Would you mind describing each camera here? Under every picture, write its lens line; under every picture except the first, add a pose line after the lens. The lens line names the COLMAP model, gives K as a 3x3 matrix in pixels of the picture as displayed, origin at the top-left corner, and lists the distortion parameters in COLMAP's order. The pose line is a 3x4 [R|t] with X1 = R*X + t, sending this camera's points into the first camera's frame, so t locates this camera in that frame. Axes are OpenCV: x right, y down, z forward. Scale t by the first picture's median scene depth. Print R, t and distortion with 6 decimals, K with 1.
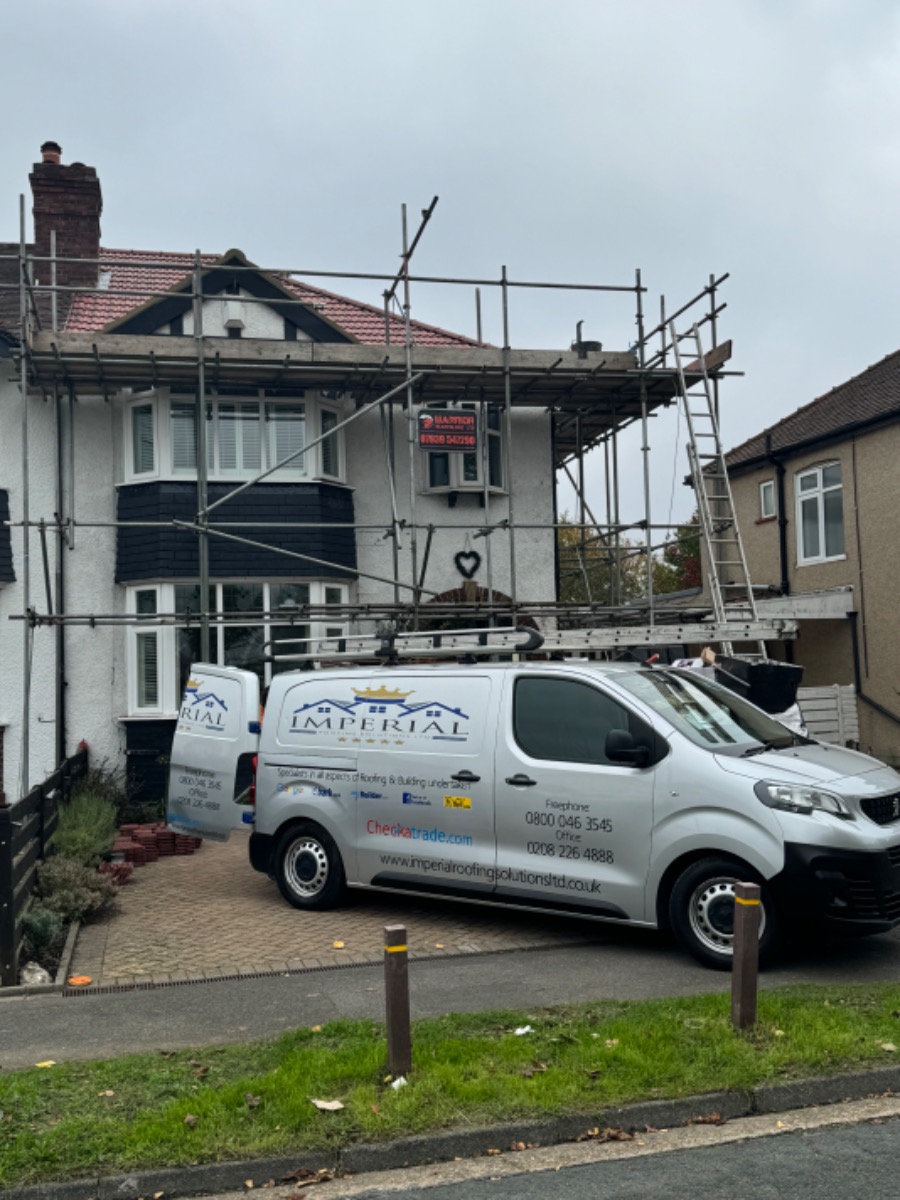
lens RADIAL K [[1176.9, 0, 450.0], [0, 1176.9, 600.0], [0, 0, 1]] dist [0.167126, -0.341854]
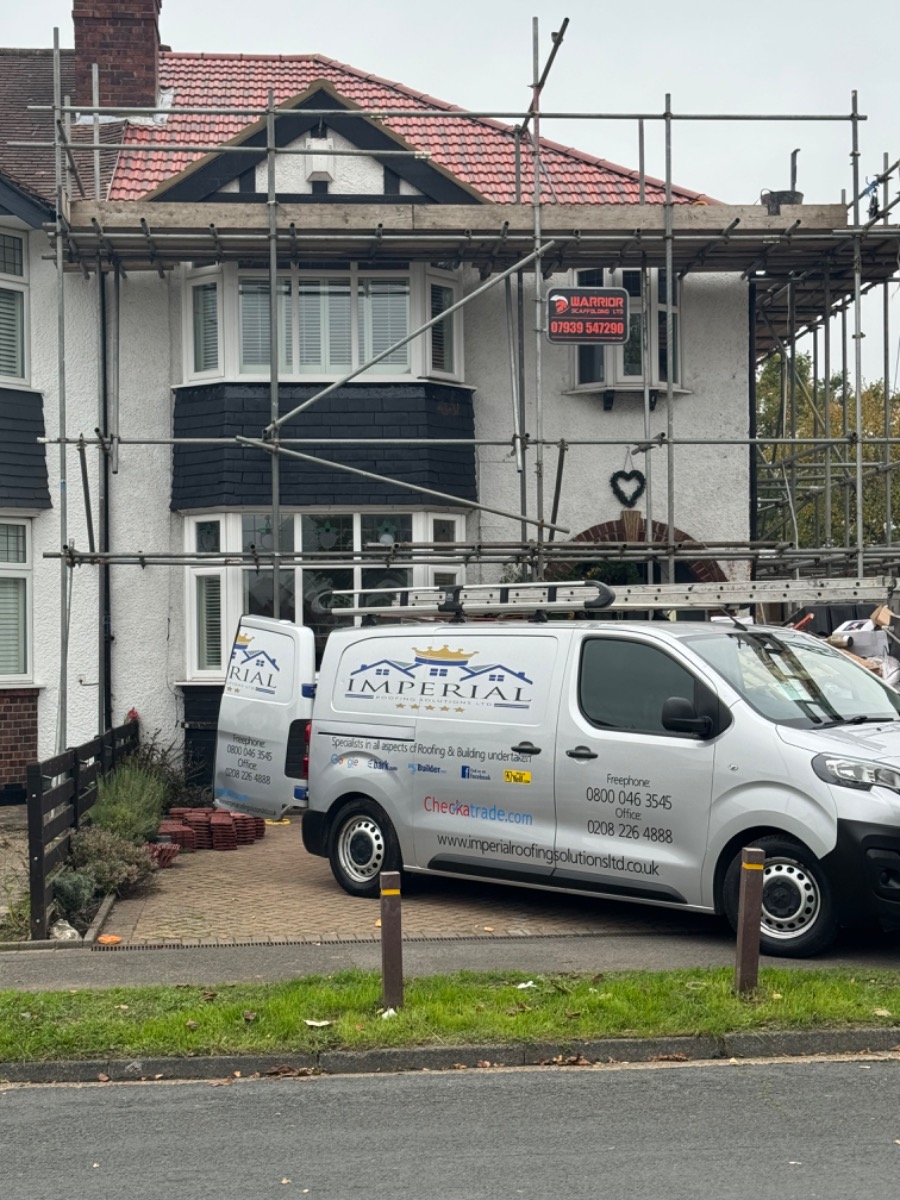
lens RADIAL K [[2030.3, 0, 450.0], [0, 2030.3, 600.0], [0, 0, 1]] dist [0.148108, 0.008414]
pose [[0.986972, 0.015109, -0.160182, 0.131371], [-0.008000, 0.998958, 0.044935, -0.019990], [0.160694, -0.043068, 0.986064, -0.337415]]
